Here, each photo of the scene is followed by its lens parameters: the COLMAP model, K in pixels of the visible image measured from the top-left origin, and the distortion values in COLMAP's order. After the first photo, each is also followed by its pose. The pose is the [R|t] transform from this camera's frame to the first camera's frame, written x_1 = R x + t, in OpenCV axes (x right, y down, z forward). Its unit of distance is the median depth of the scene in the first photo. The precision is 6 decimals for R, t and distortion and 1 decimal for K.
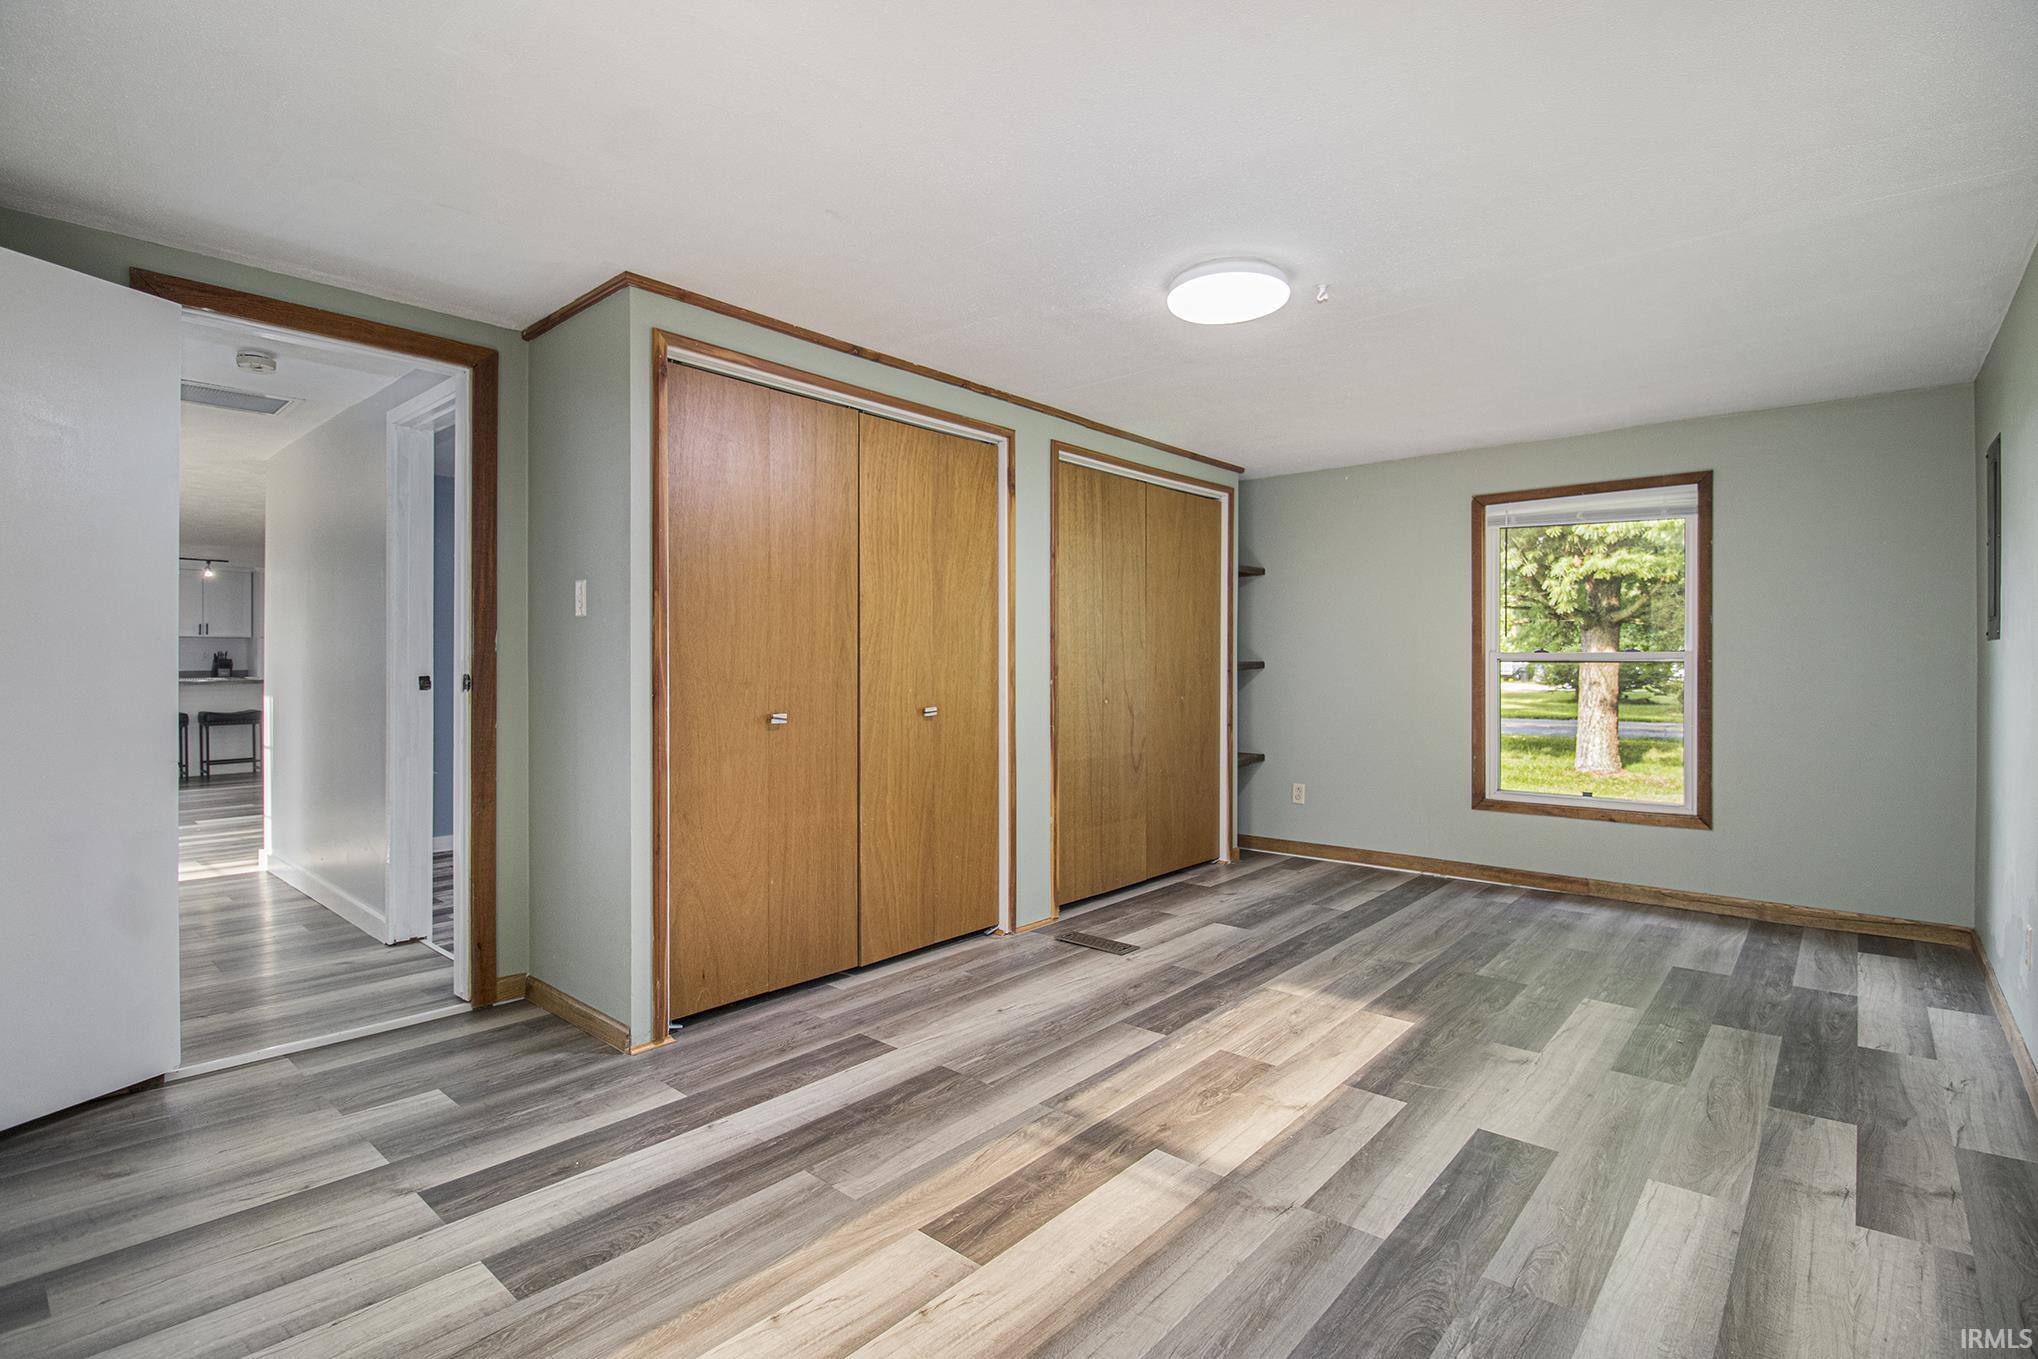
lens RADIAL K [[963.6, 0, 1024.9], [0, 963.6, 672.8], [0, 0, 1]] dist [0.002011, -0.013101]
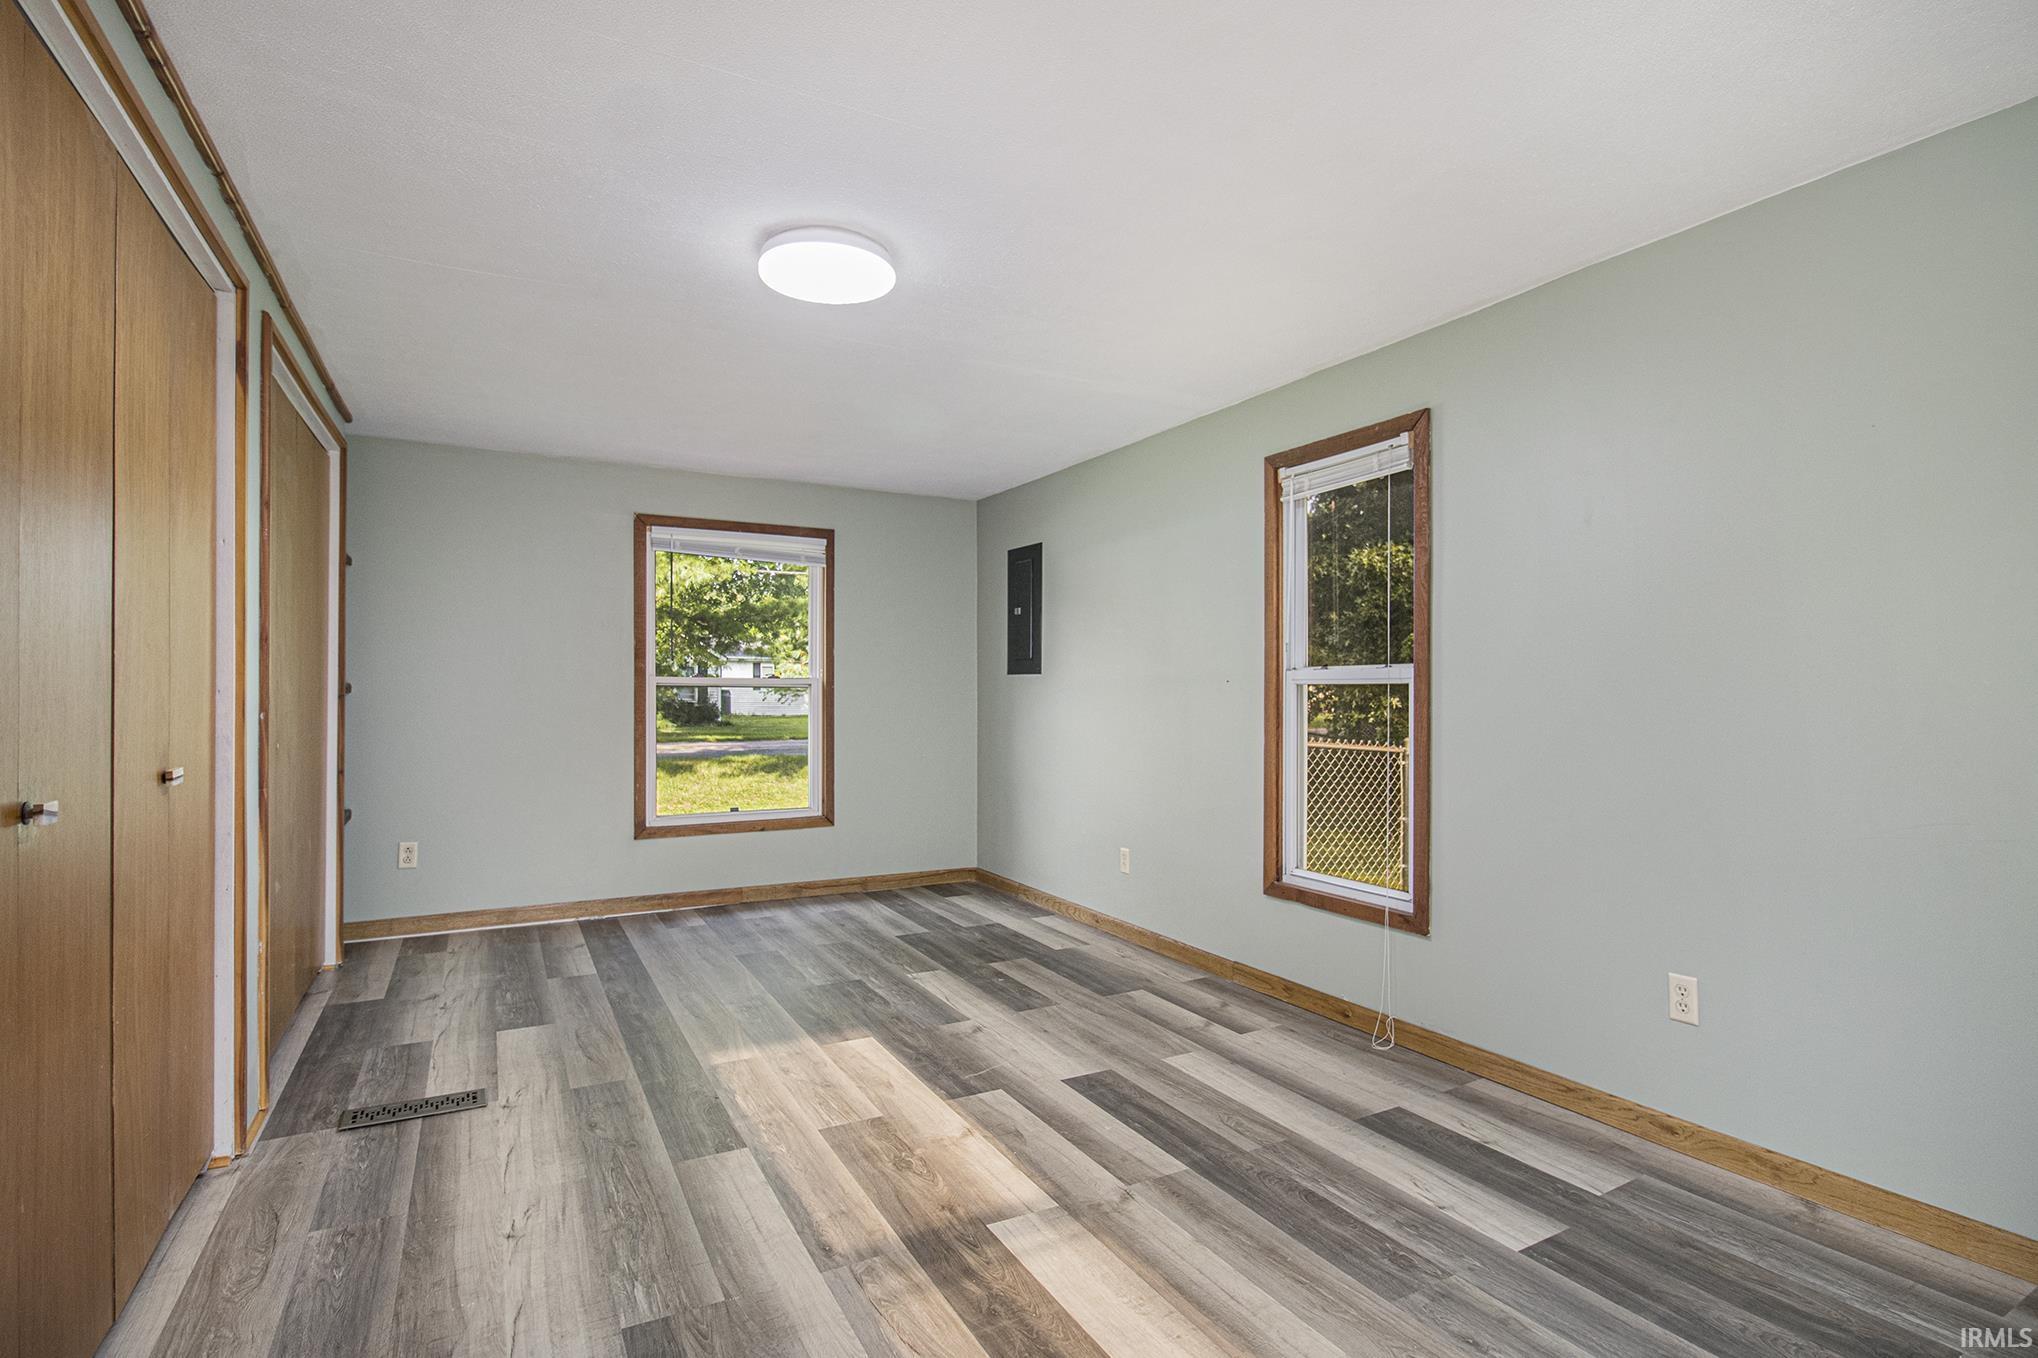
lens RADIAL K [[997.5, 0, 1027.2], [0, 997.5, 695.8], [0, 0, 1]] dist [0.003731, -0.014014]
pose [[0.342187, -0.002900, 0.939627, -0.544721], [0.004463, 0.999989, 0.001461, -0.002325], [-0.939621, 0.003694, 0.342196, 0.480133]]
